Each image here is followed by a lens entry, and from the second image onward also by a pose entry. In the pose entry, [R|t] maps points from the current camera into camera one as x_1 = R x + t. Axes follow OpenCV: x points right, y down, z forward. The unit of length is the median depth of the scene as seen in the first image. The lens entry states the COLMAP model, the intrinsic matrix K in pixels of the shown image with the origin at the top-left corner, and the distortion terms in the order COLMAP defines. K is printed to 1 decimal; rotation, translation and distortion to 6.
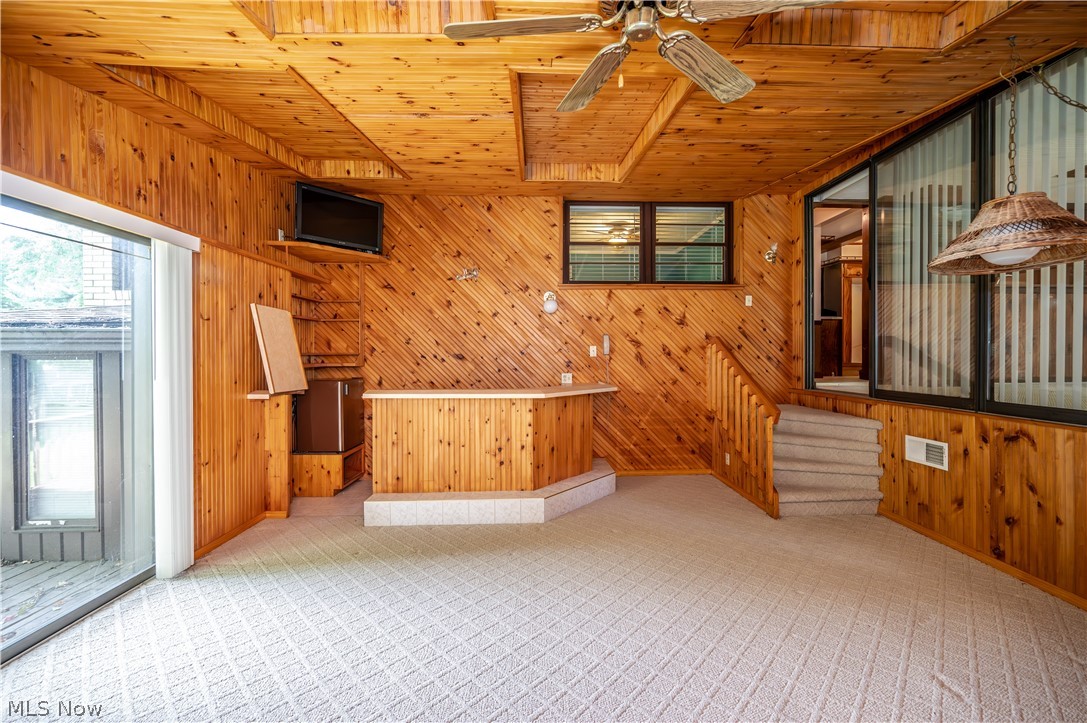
lens RADIAL K [[437.7, 0, 547.2], [0, 437.7, 364.5], [0, 0, 1]] dist [0.000138, 0.000300]
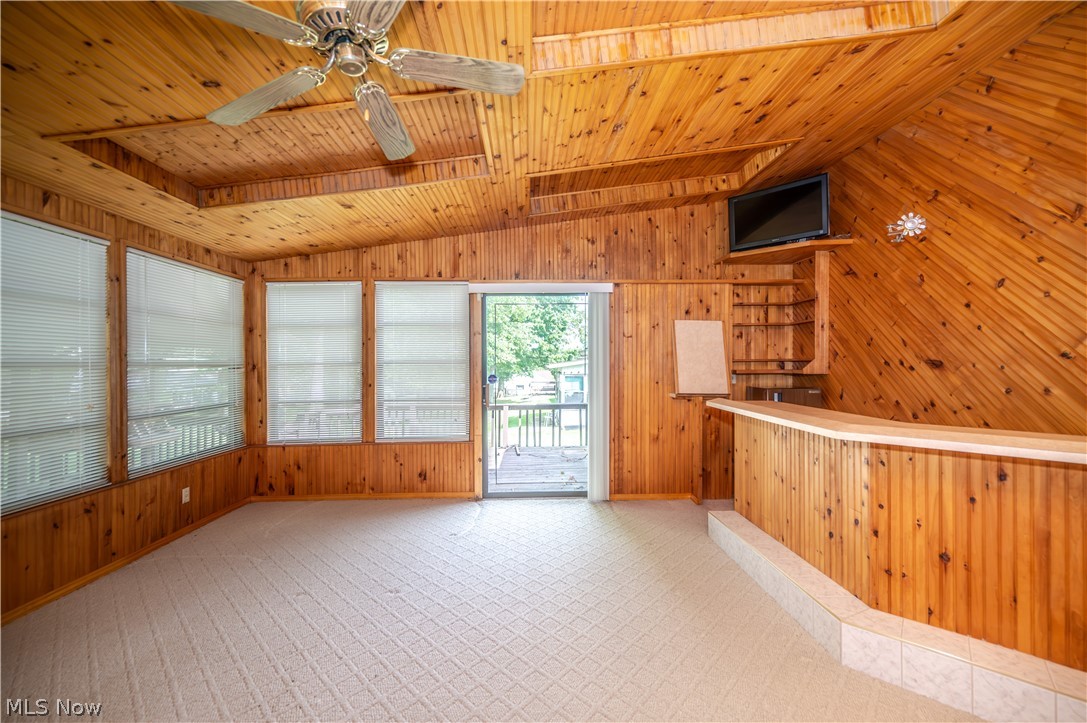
lens RADIAL K [[428.8, 0, 543.5], [0, 428.8, 365.2], [0, 0, 1]] dist [0.000103, 0.000080]
pose [[-0.000649, 0.009728, -0.999952, 0.427324], [-0.016682, 0.999813, 0.009737, -0.013038], [0.999861, 0.016687, -0.000486, 0.496718]]
